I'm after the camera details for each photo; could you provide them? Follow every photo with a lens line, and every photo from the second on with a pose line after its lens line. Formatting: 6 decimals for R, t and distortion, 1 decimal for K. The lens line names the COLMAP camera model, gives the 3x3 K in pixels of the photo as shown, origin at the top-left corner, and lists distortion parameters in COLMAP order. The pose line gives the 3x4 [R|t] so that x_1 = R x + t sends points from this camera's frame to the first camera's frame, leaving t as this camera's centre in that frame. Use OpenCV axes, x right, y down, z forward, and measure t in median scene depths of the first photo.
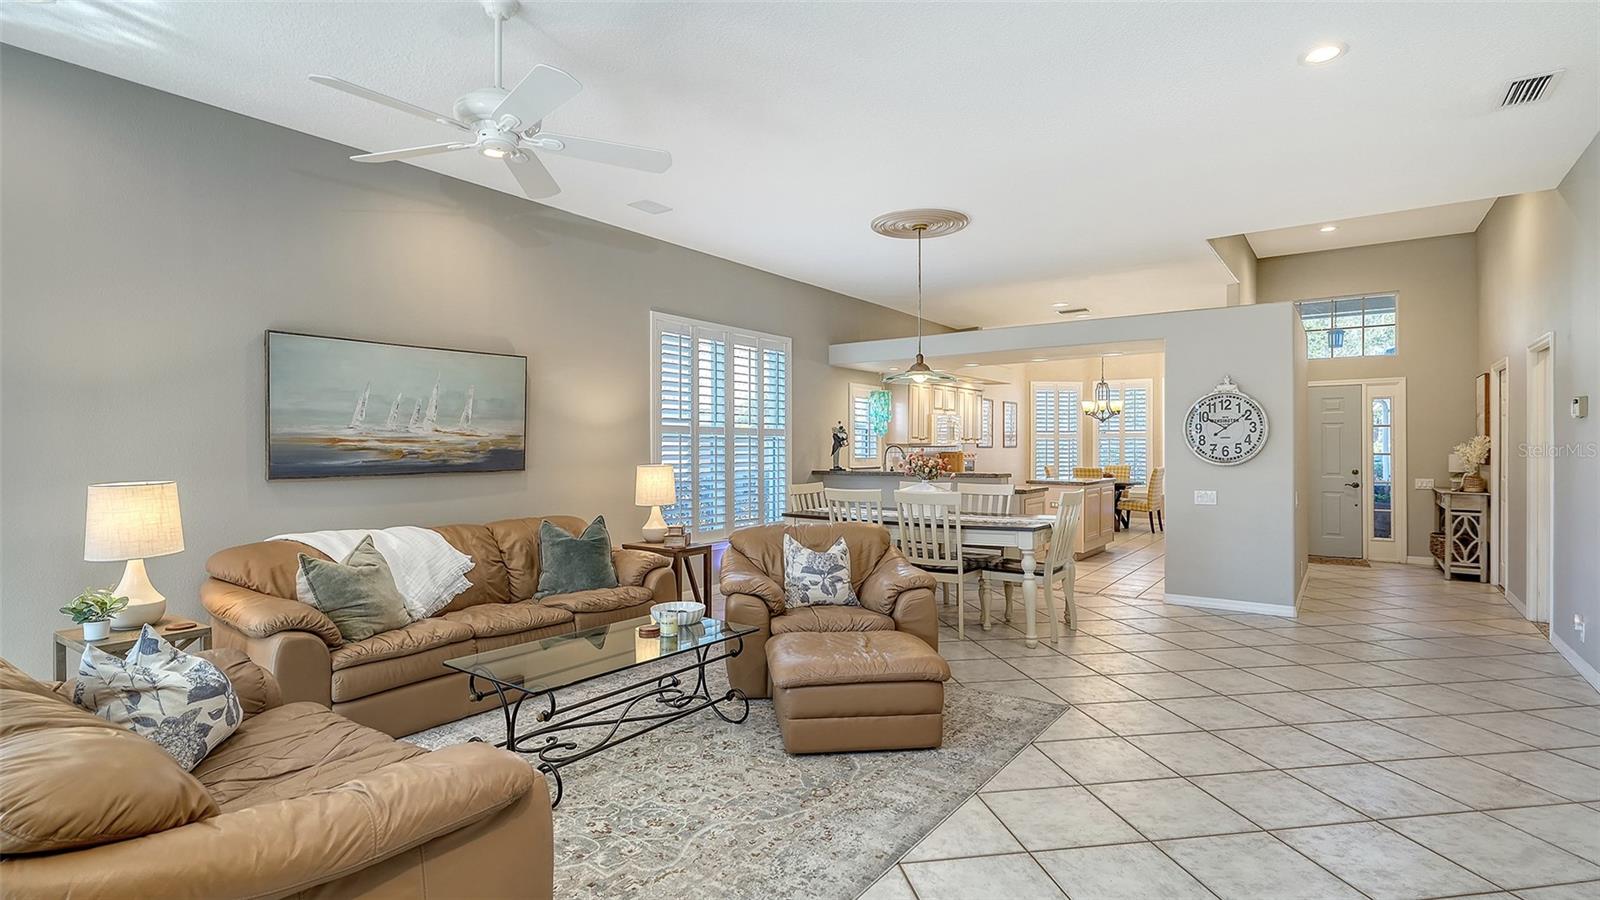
lens RADIAL K [[791.5, 0, 800.0], [0, 791.5, 450.0], [0, 0, 1]] dist [0.000056, 0.000182]
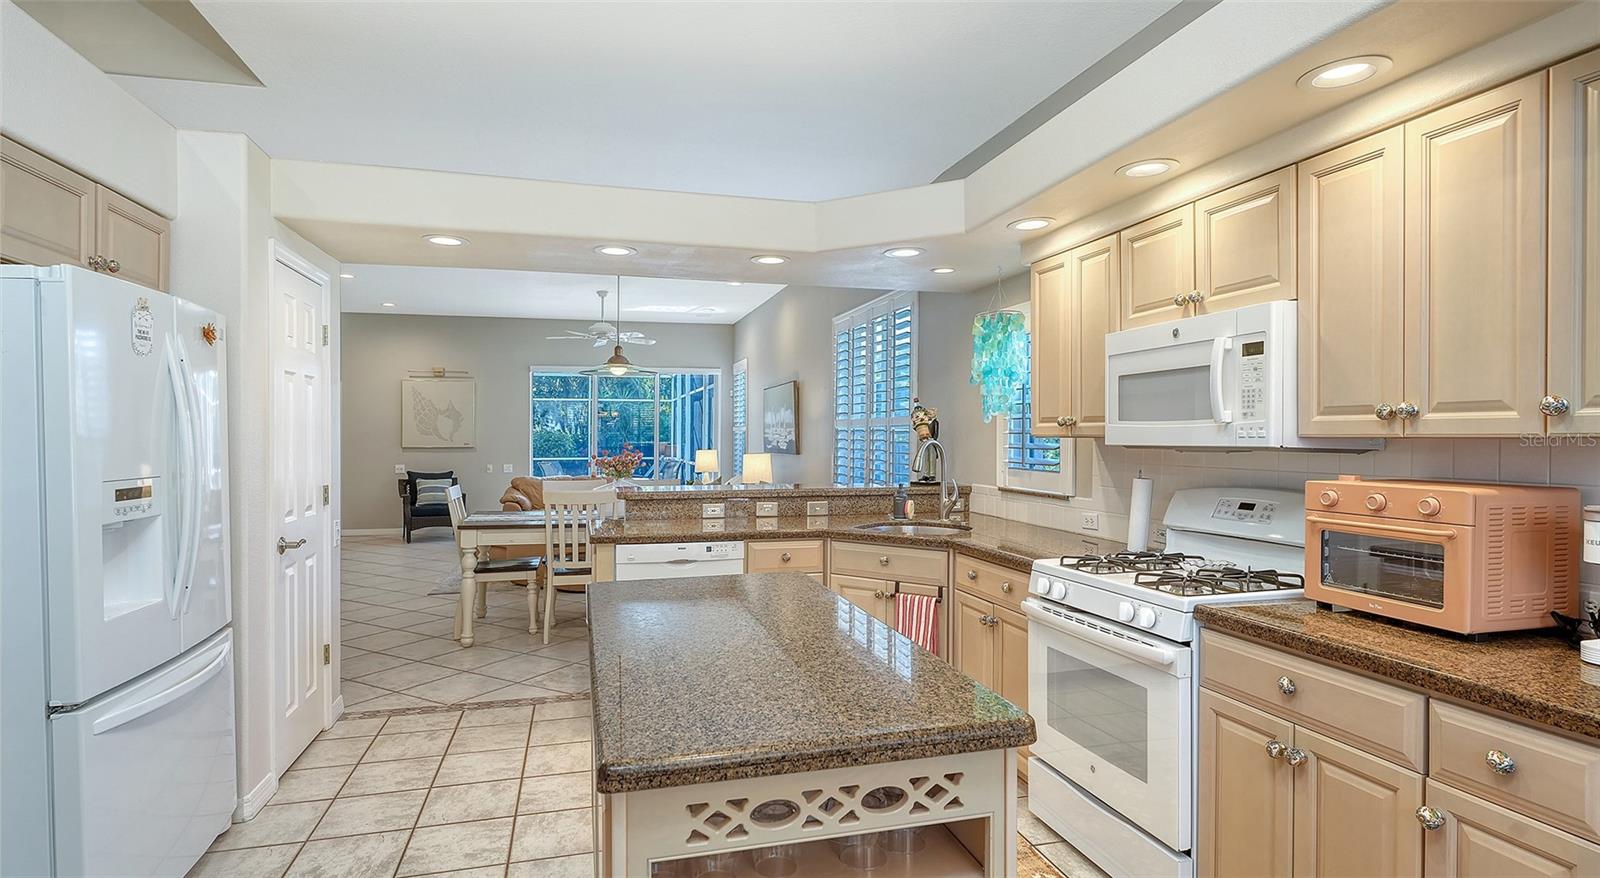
lens RADIAL K [[817.4, 0, 800.0], [0, 817.4, 439.0], [0, 0, 1]] dist [0.003230, 0.000349]
pose [[-0.639855, 0.007608, -0.768458, 0.740968], [0.001311, 0.999960, 0.008808, -0.015886], [0.768494, 0.004628, -0.639840, 1.732846]]
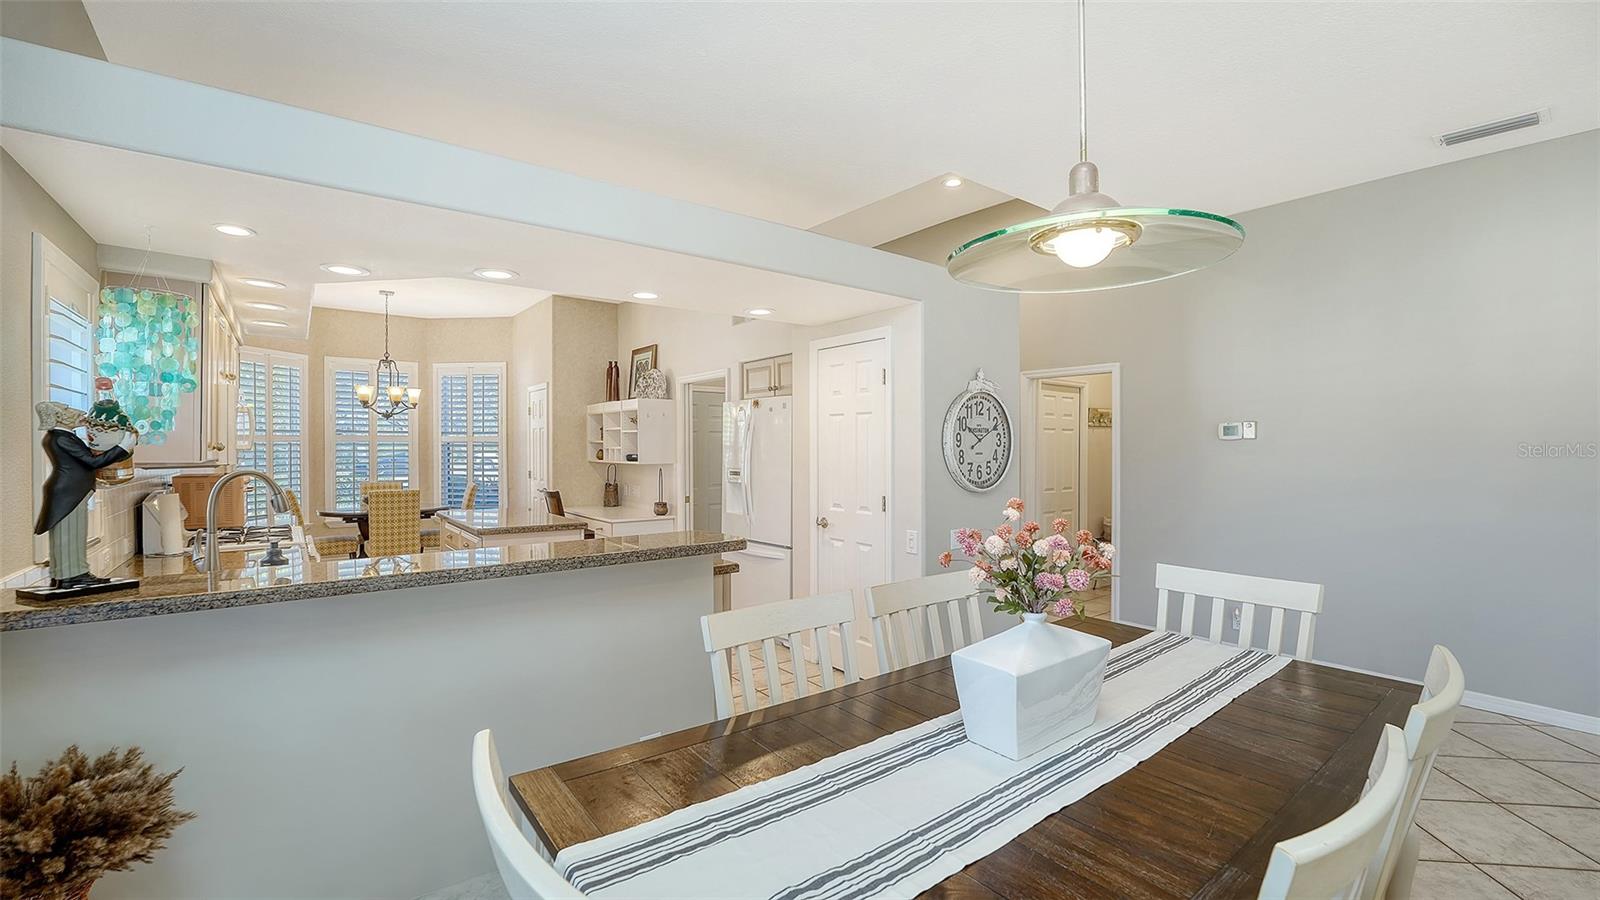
lens RADIAL K [[673.3, 0, 781.0], [0, 673.3, 450.7], [0, 0, 1]] dist [0.019232, 0.000093]
pose [[0.324841, -0.005234, 0.945754, -0.097390], [0.000453, 0.999985, 0.005378, -0.021708], [-0.945769, -0.001319, 0.324838, 0.982711]]
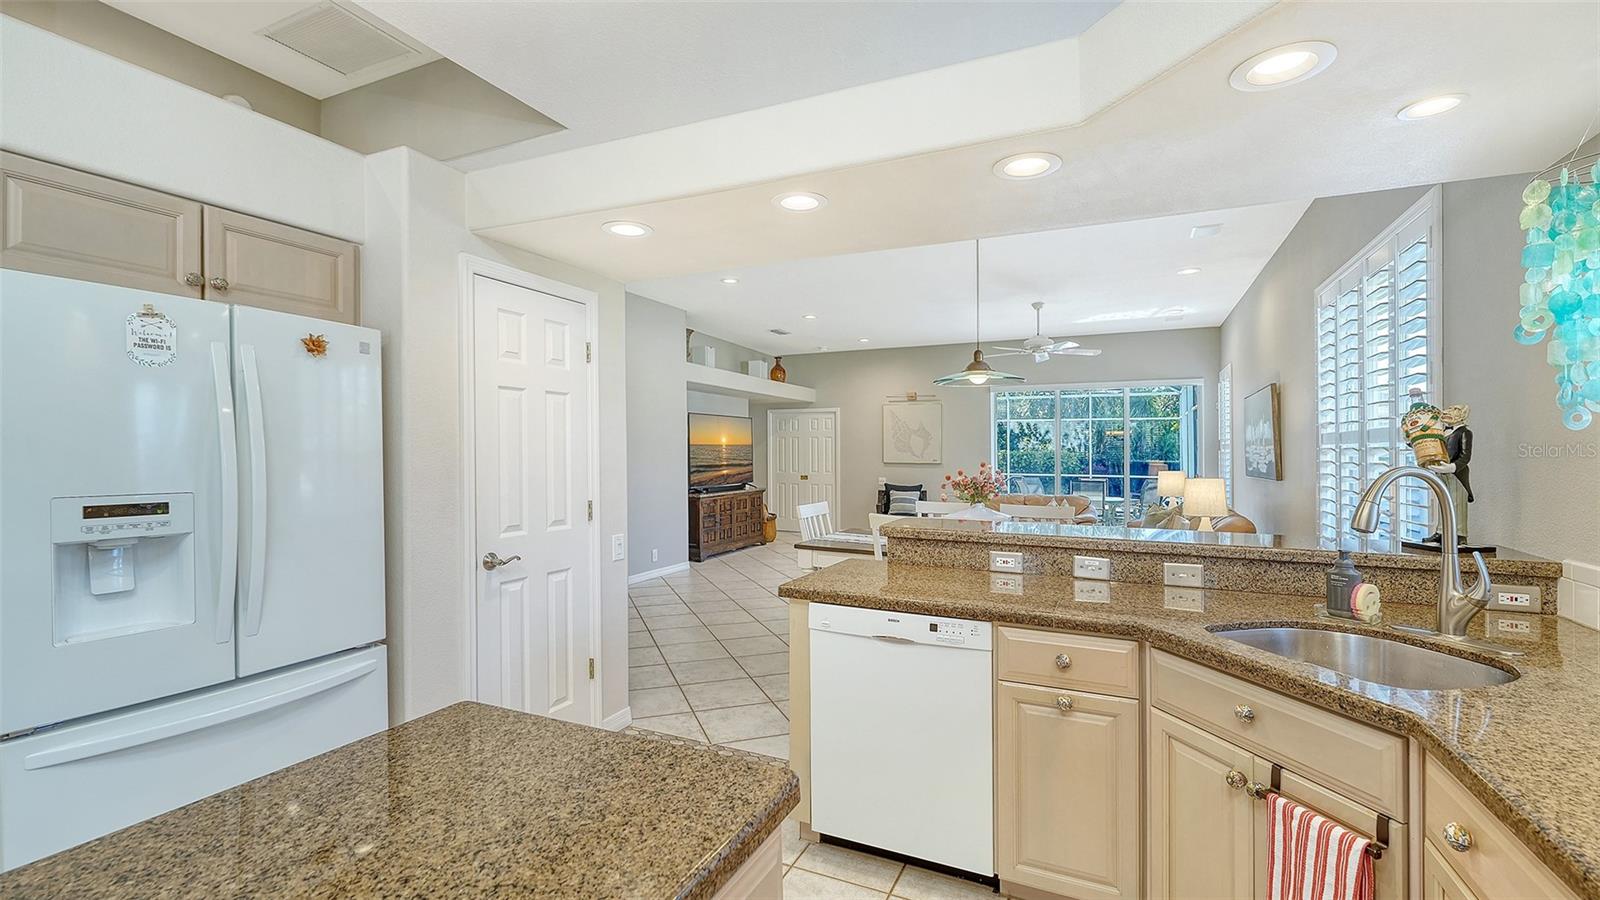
lens RADIAL K [[692.6, 0, 794.3], [0, 692.6, 439.5], [0, 0, 1]] dist [-0.000980, -0.000428]
pose [[-0.985393, -0.005318, -0.170212, 0.449602], [-0.002869, 0.999889, -0.014627, -0.015273], [0.170270, -0.013925, -0.985299, 1.617397]]
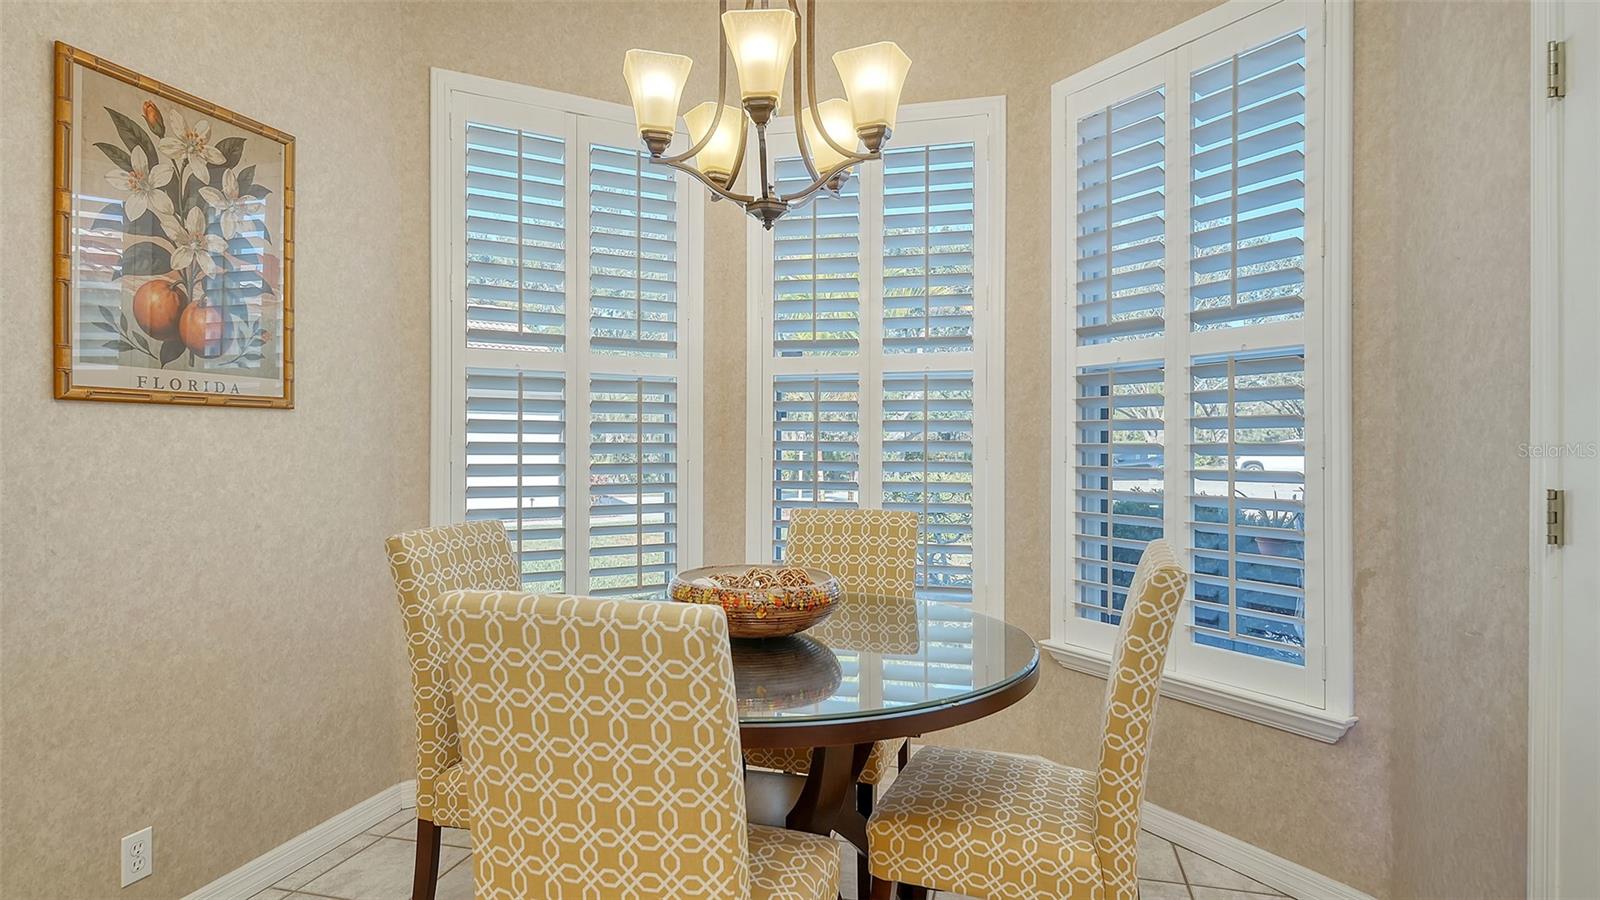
lens RADIAL K [[864.7, 0, 800.0], [0, 864.7, 450.0], [0, 0, 1]] dist [0.000057, -0.000186]
pose [[0.941261, -0.001088, 0.337679, 0.658473], [-0.000179, 0.999993, 0.003720, 0.009497], [-0.337681, -0.003562, 0.941254, 1.671183]]
